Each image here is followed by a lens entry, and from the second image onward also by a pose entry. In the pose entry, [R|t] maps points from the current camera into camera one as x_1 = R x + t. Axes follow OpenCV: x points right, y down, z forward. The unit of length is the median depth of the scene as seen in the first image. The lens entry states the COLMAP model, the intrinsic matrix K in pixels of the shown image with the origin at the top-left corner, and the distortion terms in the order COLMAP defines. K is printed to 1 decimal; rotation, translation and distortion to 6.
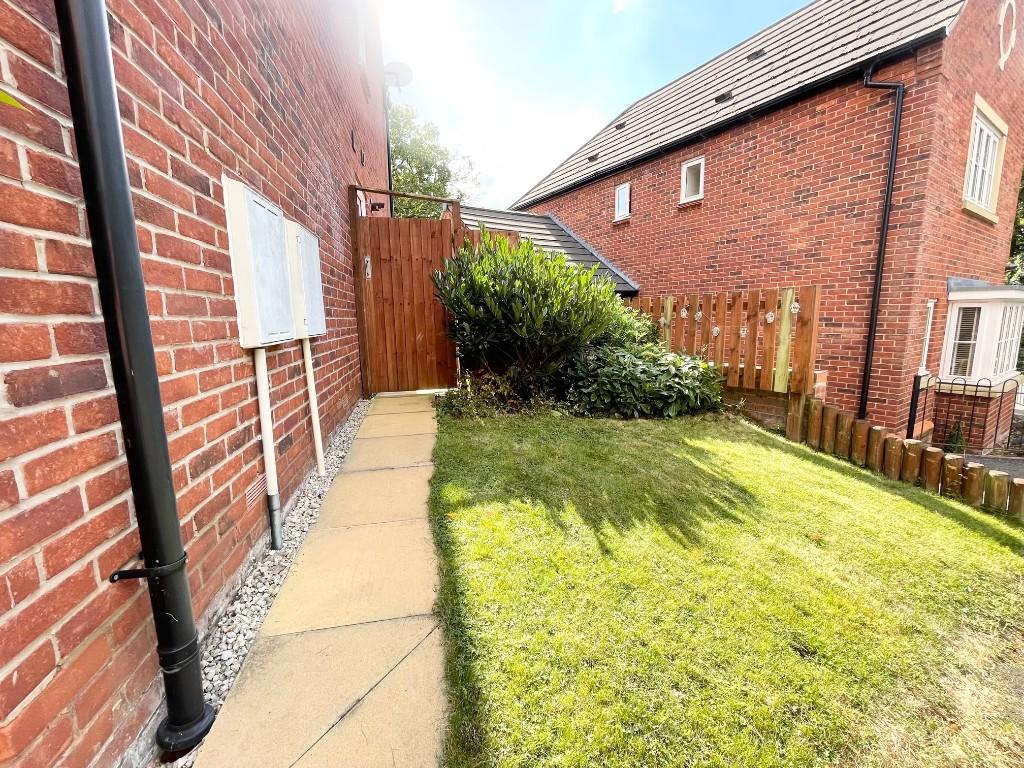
lens RADIAL K [[413.7, 0, 509.9], [0, 413.7, 378.1], [0, 0, 1]] dist [-0.004268, 0.000675]
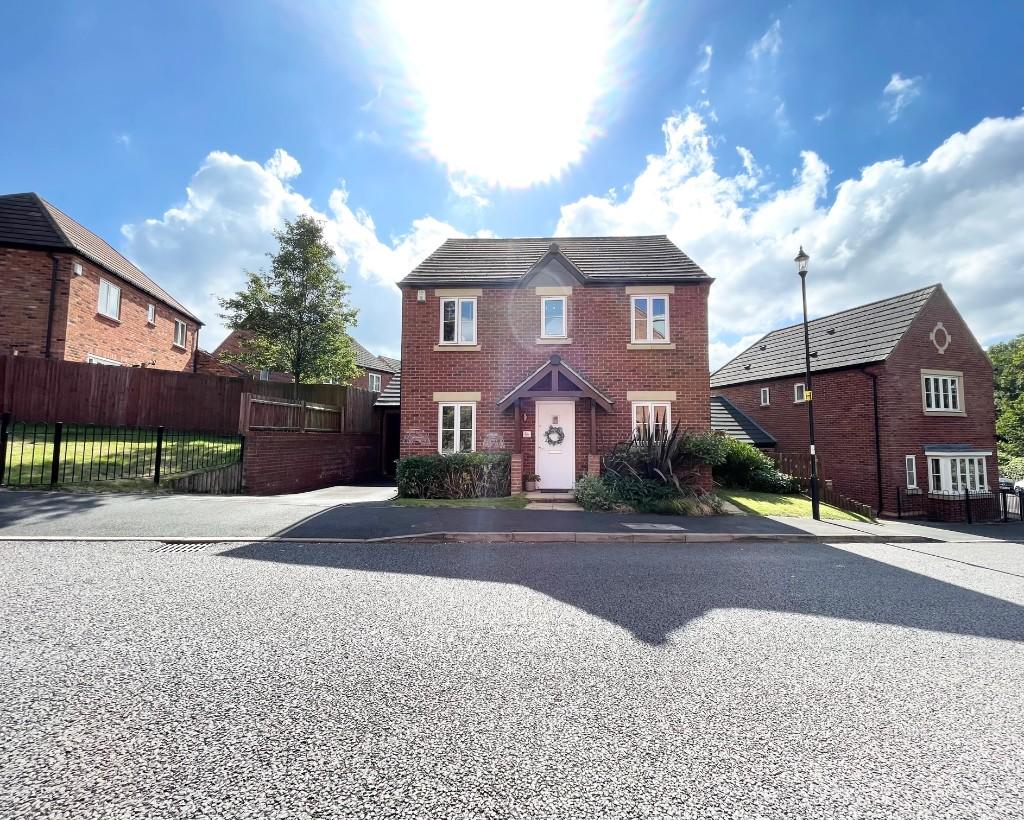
lens RADIAL K [[423.0, 0, 558.1], [0, 423.0, 413.7], [0, 0, 1]] dist [-0.002930, -0.000011]
pose [[0.974285, 0.003064, -0.225298, -0.398093], [-0.051079, 0.976879, -0.207600, 0.192666], [0.219453, 0.213769, 0.951915, -1.921304]]
